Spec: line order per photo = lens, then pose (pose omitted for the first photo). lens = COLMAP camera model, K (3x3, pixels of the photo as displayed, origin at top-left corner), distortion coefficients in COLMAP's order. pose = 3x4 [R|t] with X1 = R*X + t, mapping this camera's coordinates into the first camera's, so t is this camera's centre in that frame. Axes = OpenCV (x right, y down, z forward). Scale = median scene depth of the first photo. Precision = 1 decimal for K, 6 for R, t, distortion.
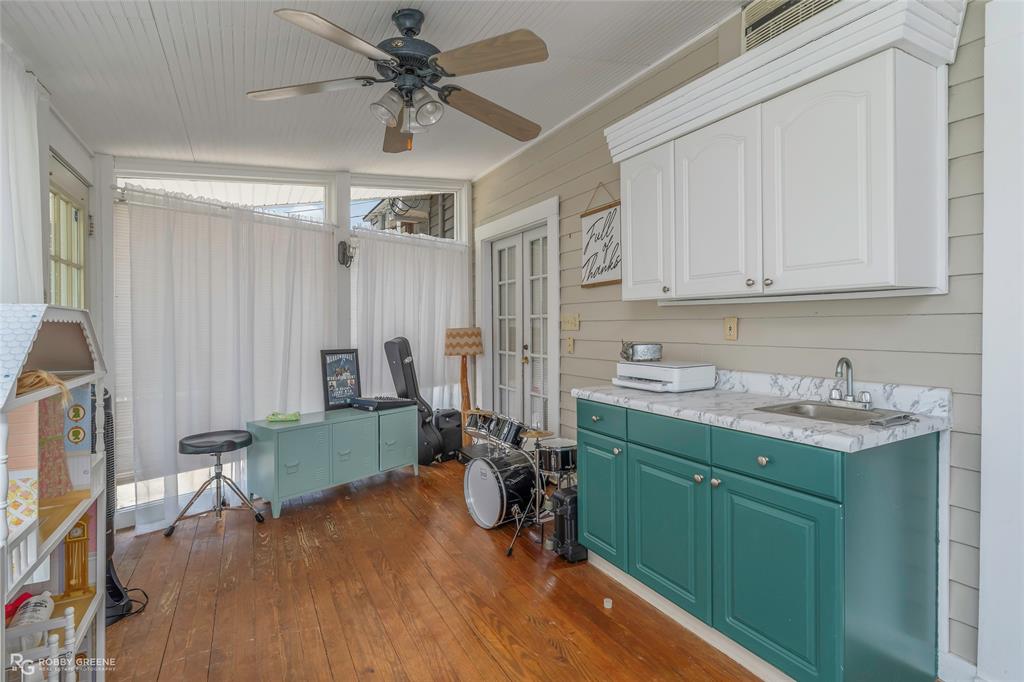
lens RADIAL K [[501.1, 0, 511.7], [0, 501.1, 330.2], [0, 0, 1]] dist [-0.001330, -0.000150]
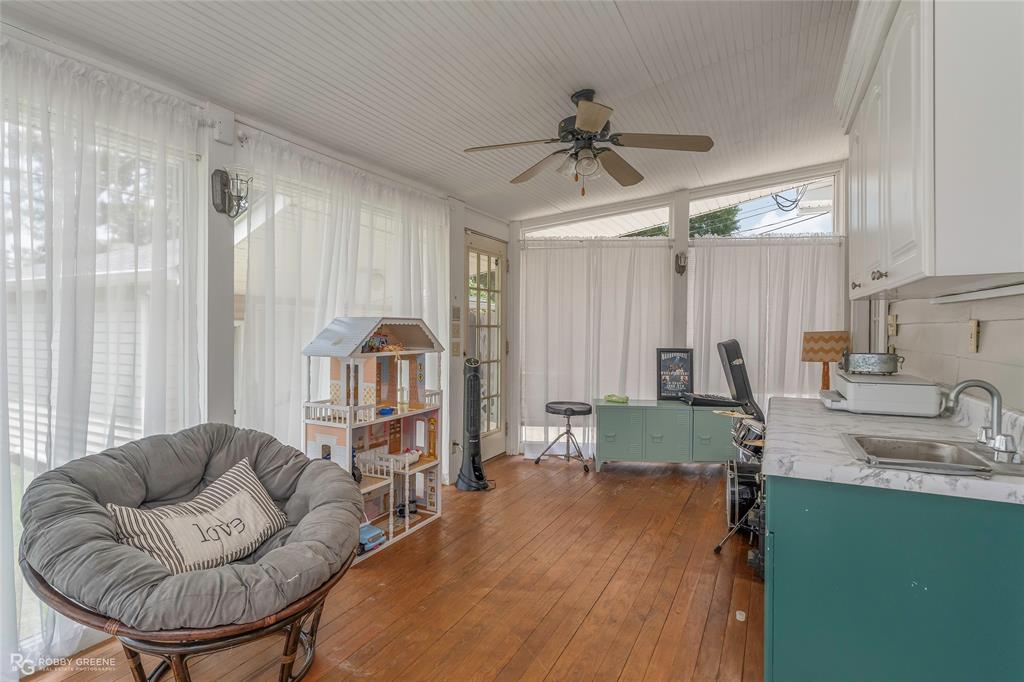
lens RADIAL K [[510.5, 0, 512.0], [0, 510.5, 341.0], [0, 0, 1]] dist [-0.000470, -0.000008]
pose [[0.567895, 0.027549, -0.822640, 0.409913], [-0.013229, 0.999616, 0.024343, -0.002302], [0.822994, -0.002941, 0.568042, 0.038480]]
